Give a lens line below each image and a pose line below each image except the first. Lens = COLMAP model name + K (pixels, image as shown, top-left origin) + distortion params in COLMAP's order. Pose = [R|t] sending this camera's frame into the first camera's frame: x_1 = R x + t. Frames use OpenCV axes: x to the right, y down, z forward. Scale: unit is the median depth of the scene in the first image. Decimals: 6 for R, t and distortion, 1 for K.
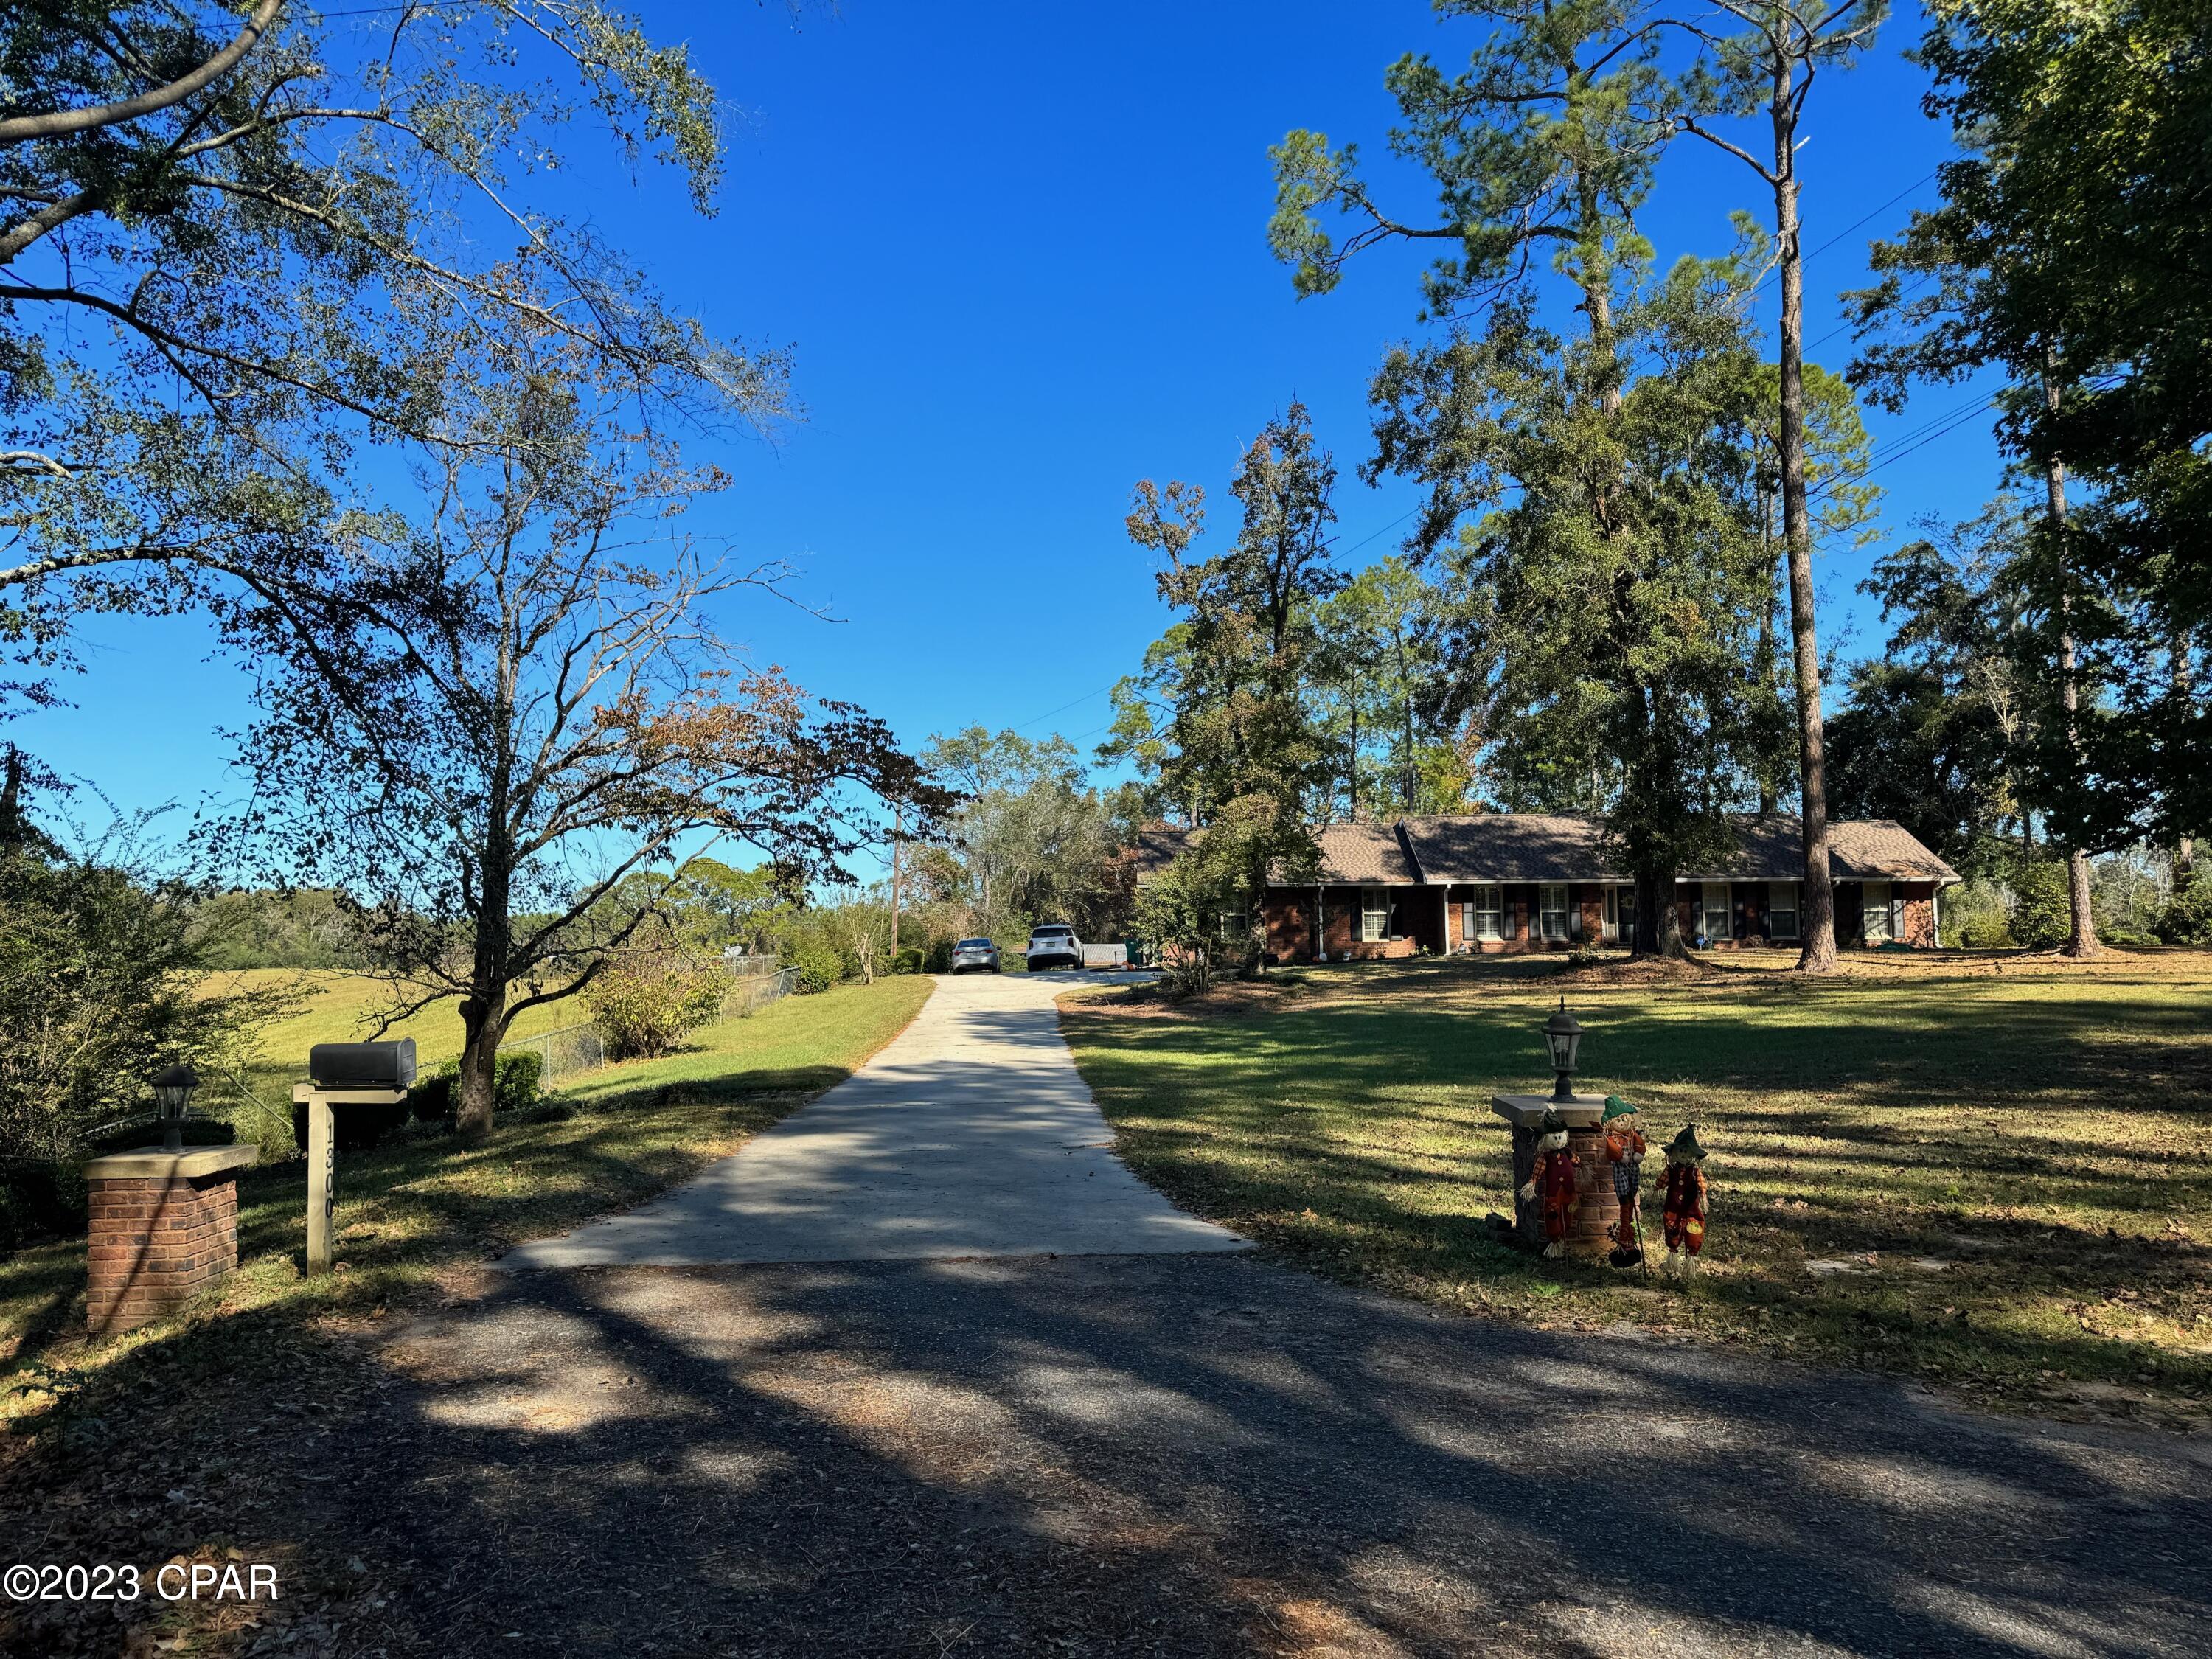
lens RADIAL K [[1555.7, 0, 1108.6], [0, 1555.7, 800.4], [0, 0, 1]] dist [-0.002783, -0.003100]
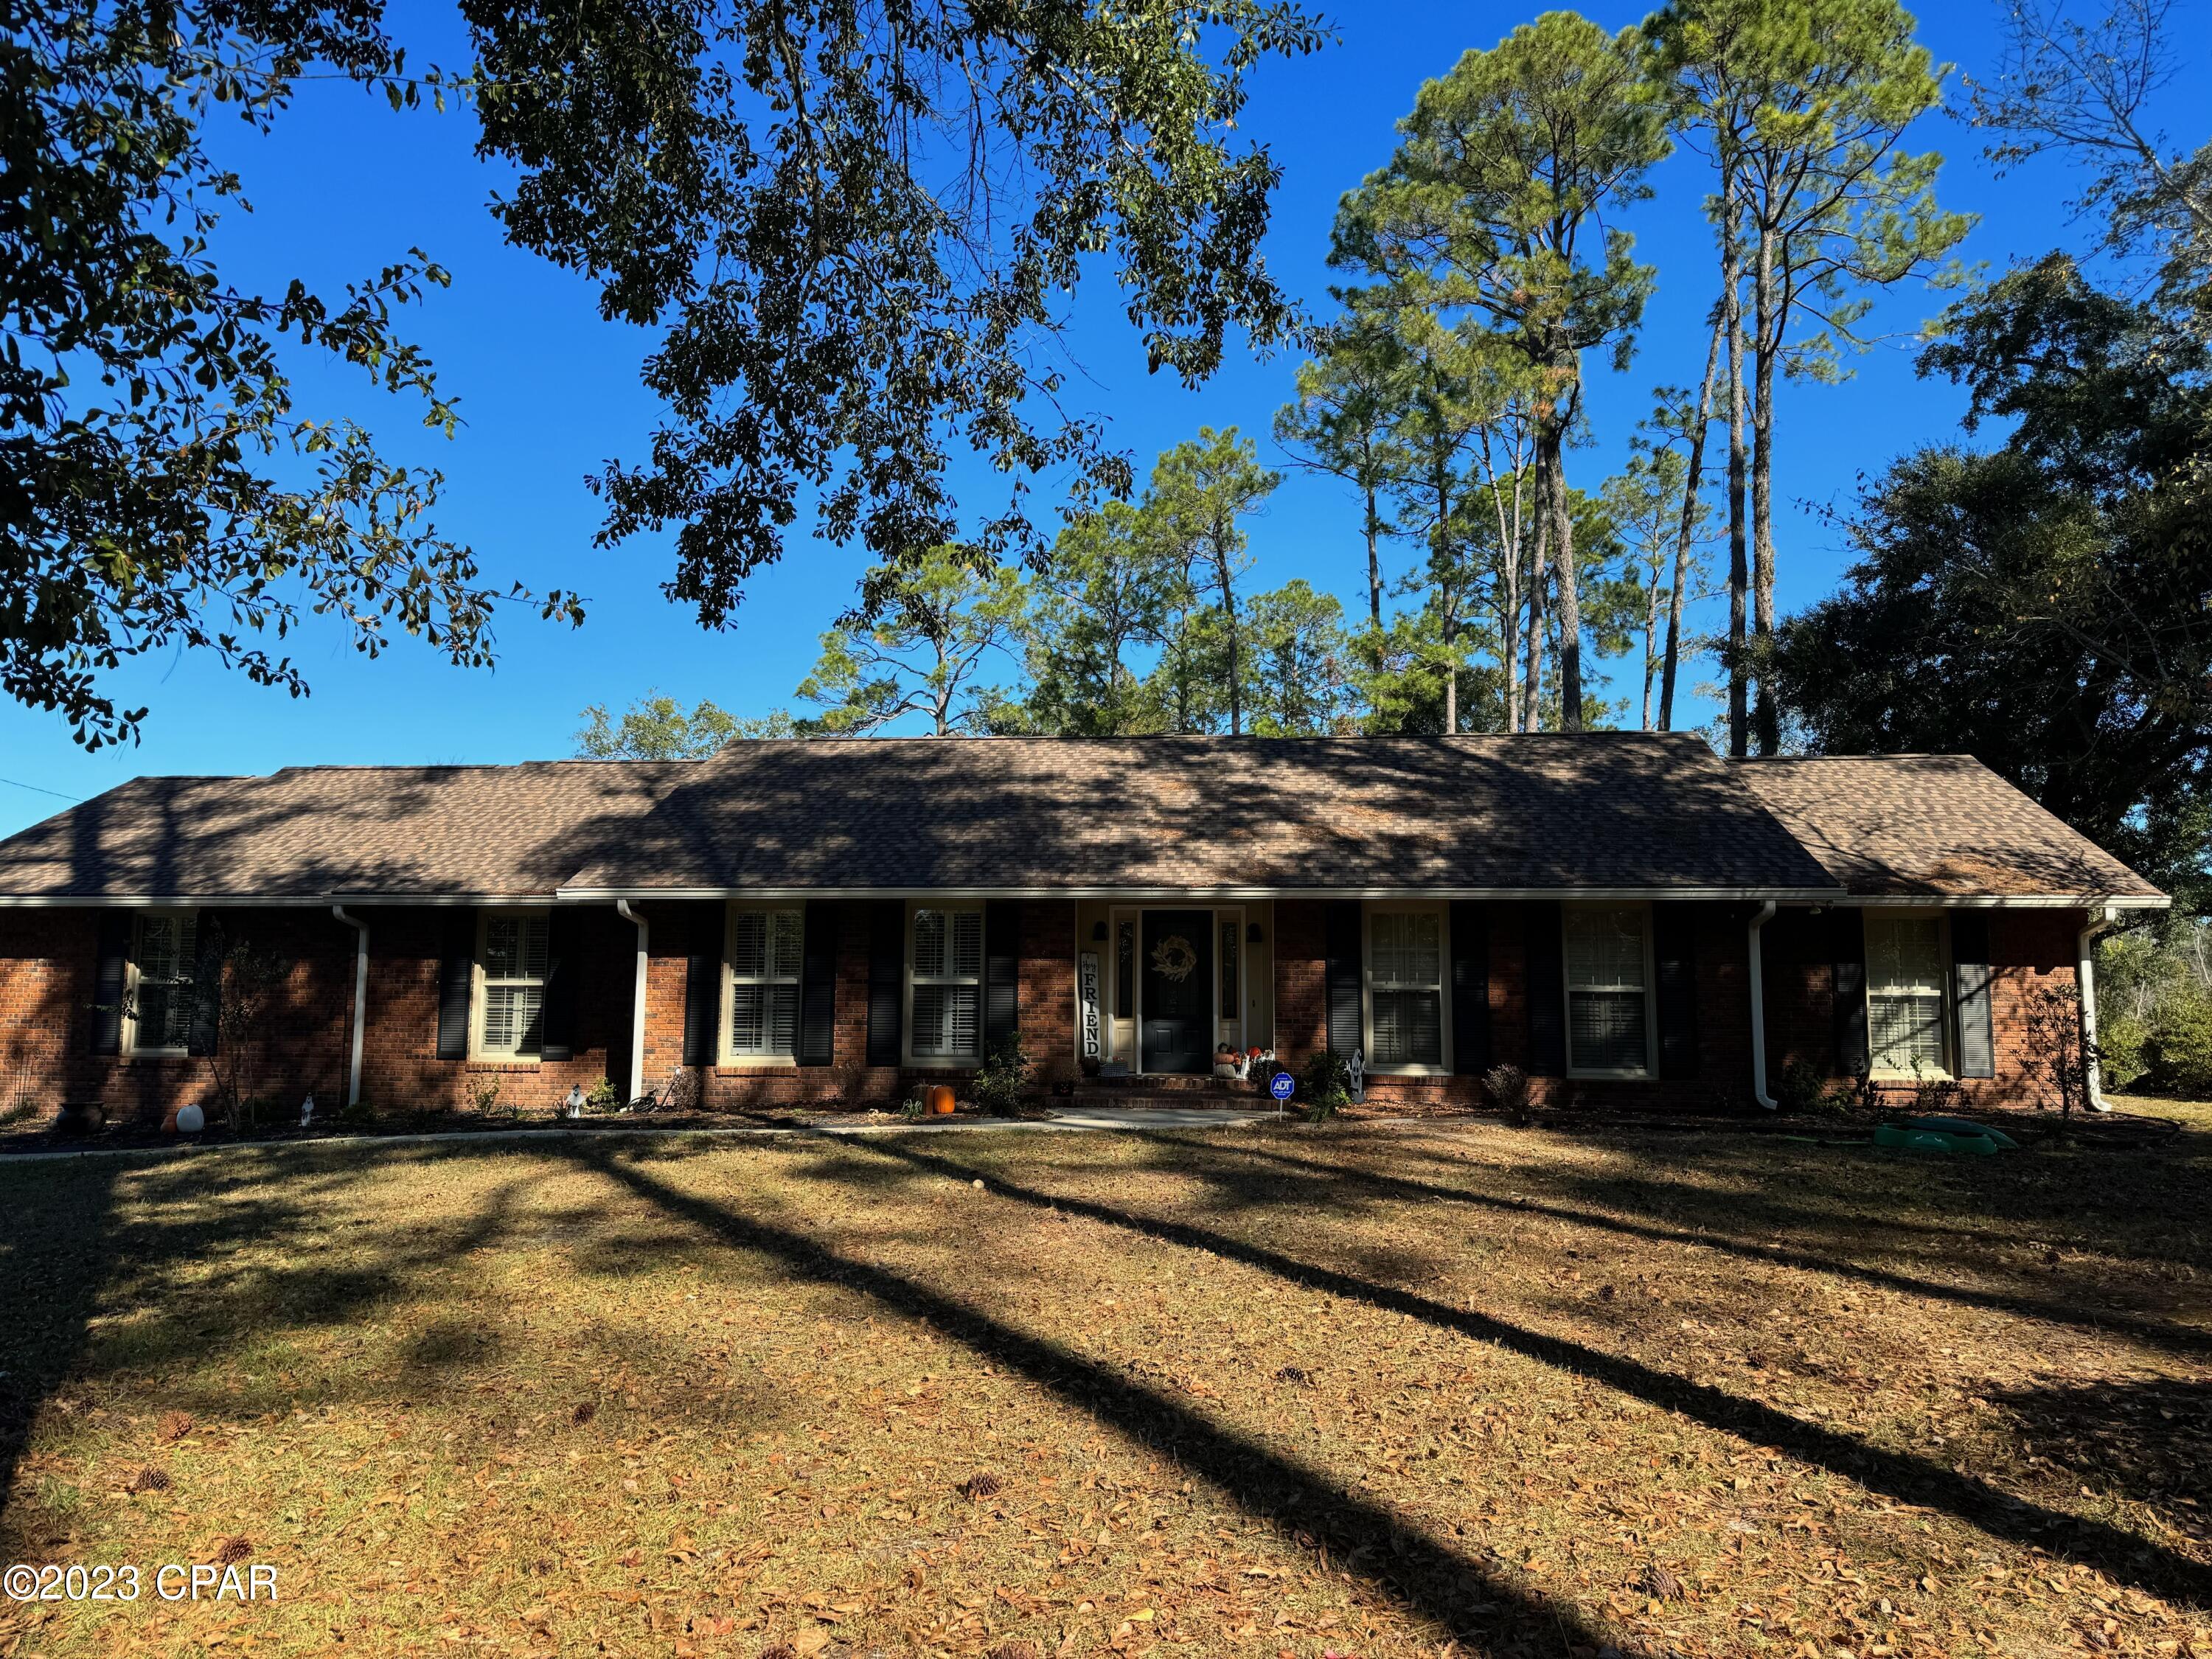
lens RADIAL K [[1554.7, 0, 1106.0], [0, 1554.7, 829.5], [0, 0, 1]] dist [0.005367, -0.009725]
pose [[0.997892, 0.005459, -0.064671, 0.337110], [-0.006586, 0.999830, -0.017227, 0.041469], [0.064566, 0.017616, 0.997758, 0.640665]]
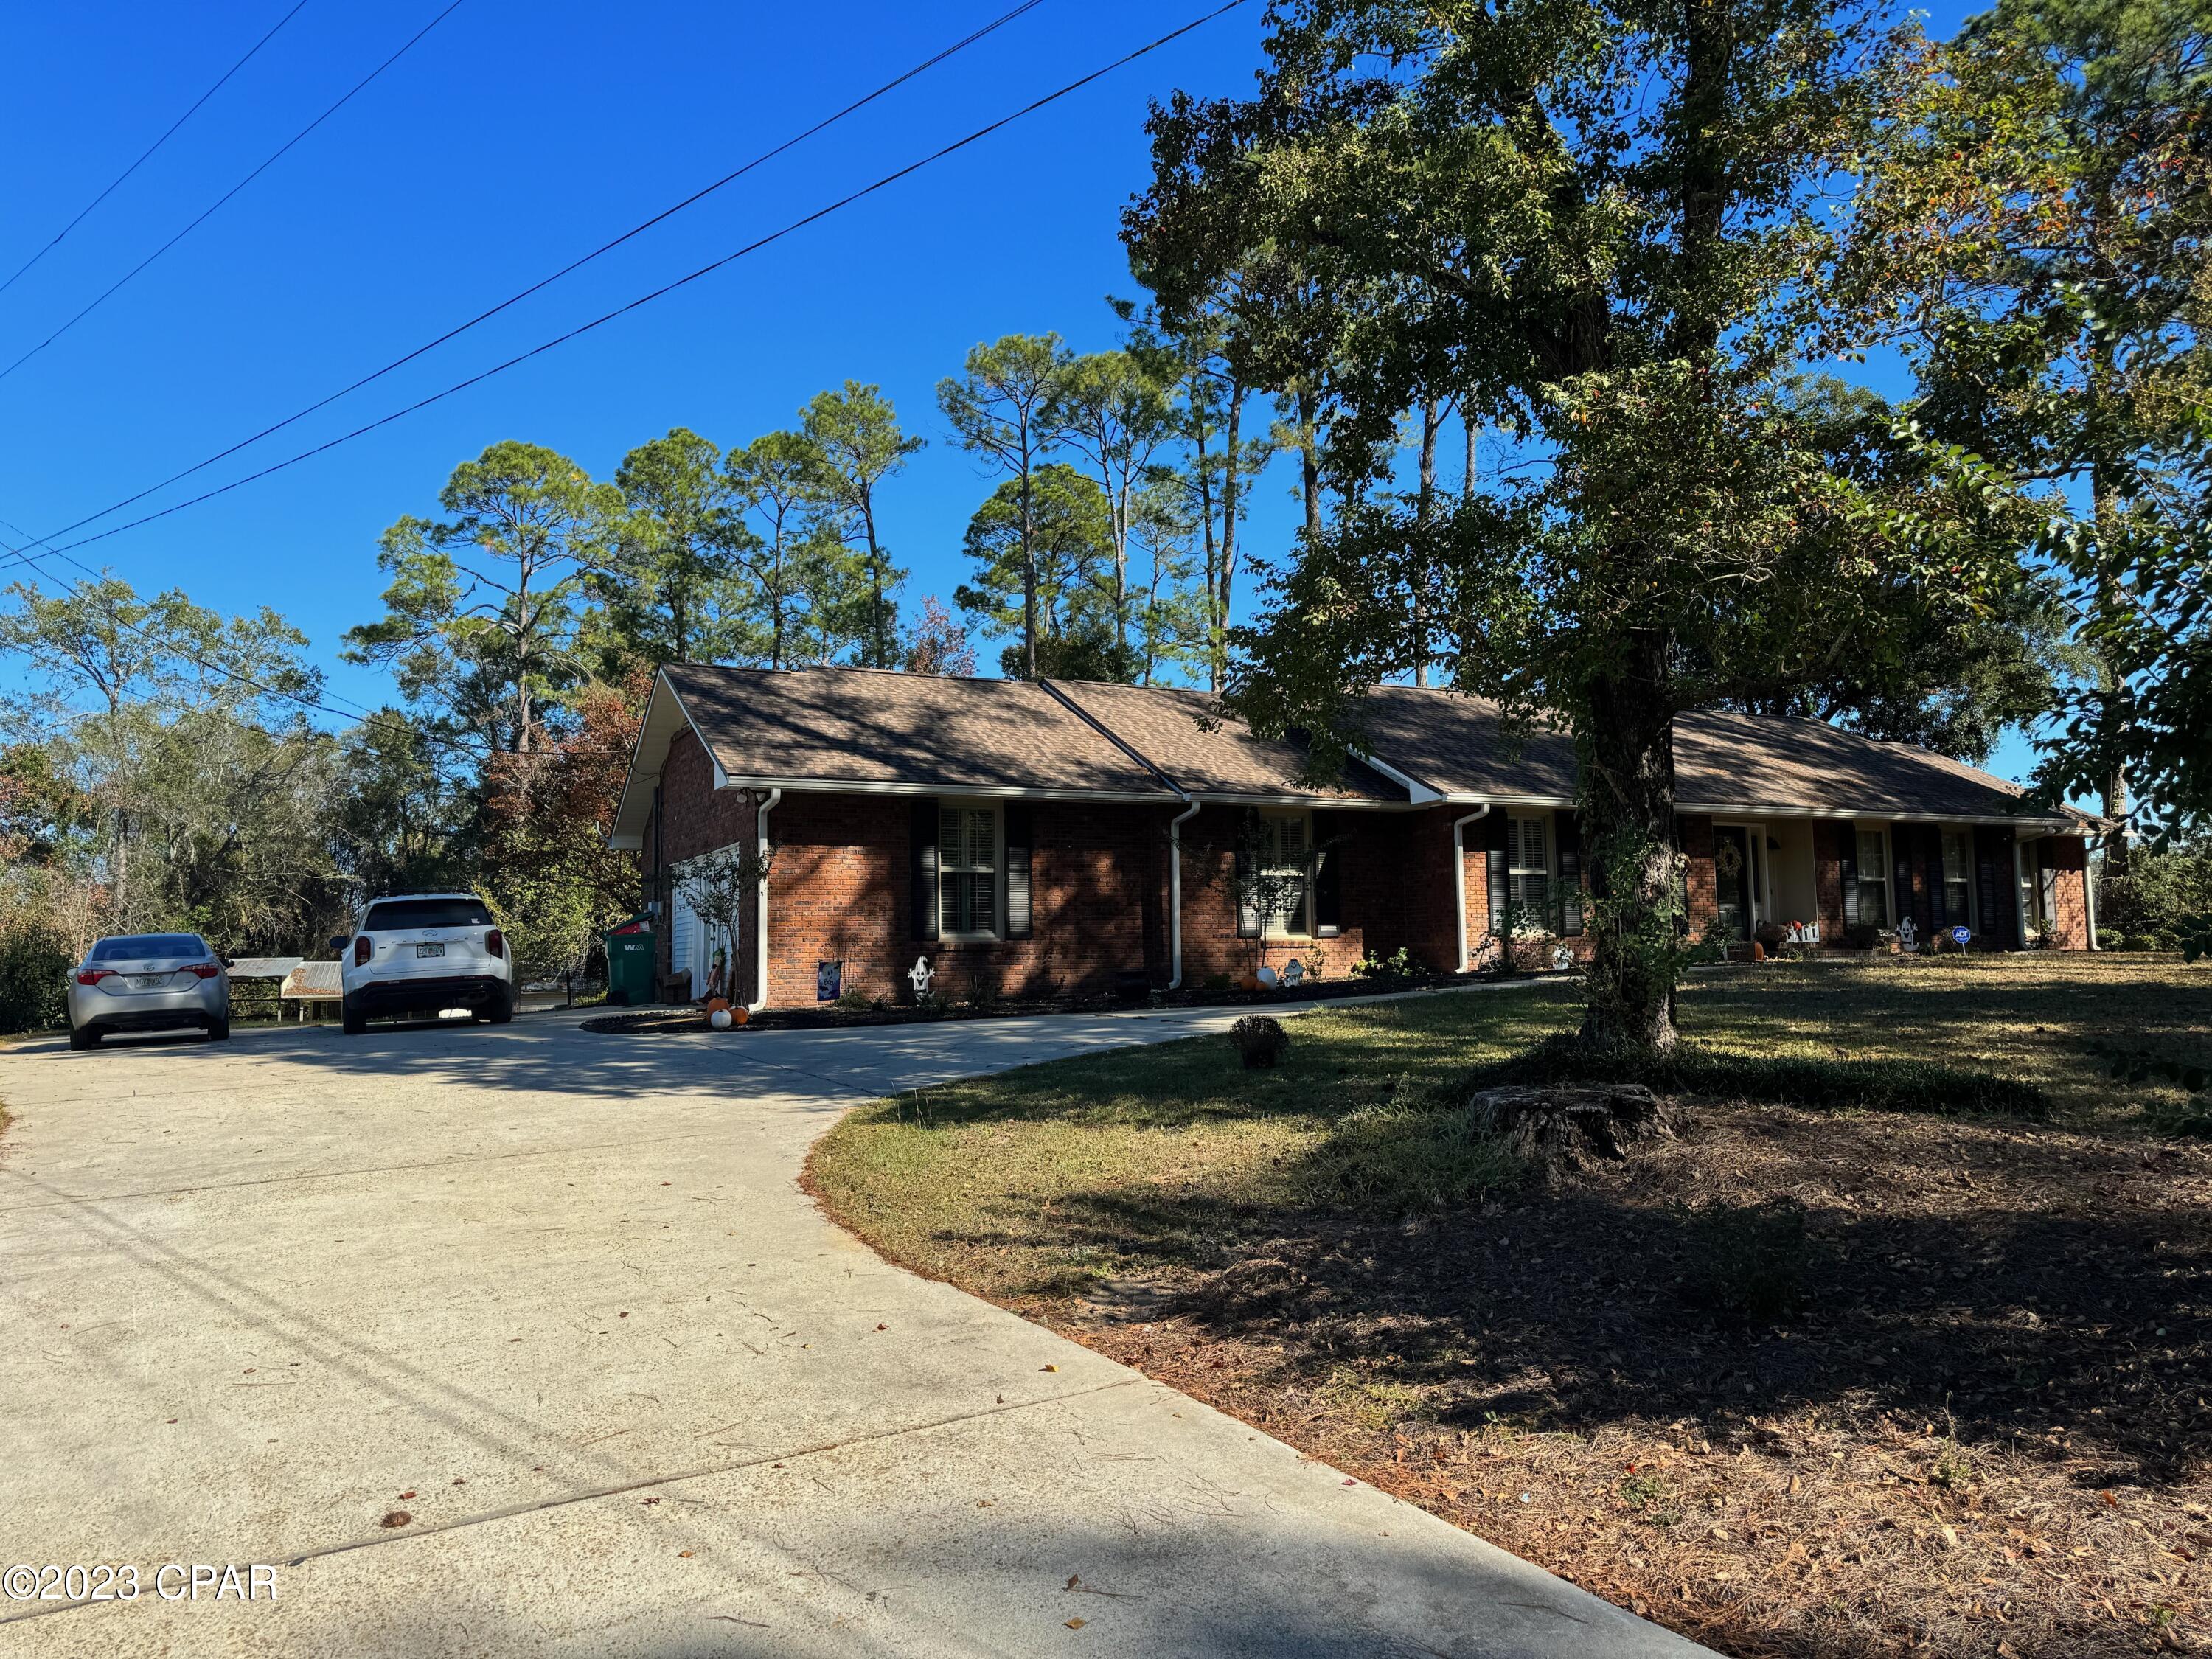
lens RADIAL K [[1554.7, 0, 1106.0], [0, 1554.7, 829.5], [0, 0, 1]] dist [0.005367, -0.009725]
pose [[0.877318, 0.034467, 0.478671, -0.068776], [-0.037718, 0.999284, -0.002824, 0.062632], [-0.478425, -0.015577, 0.877990, 0.641968]]
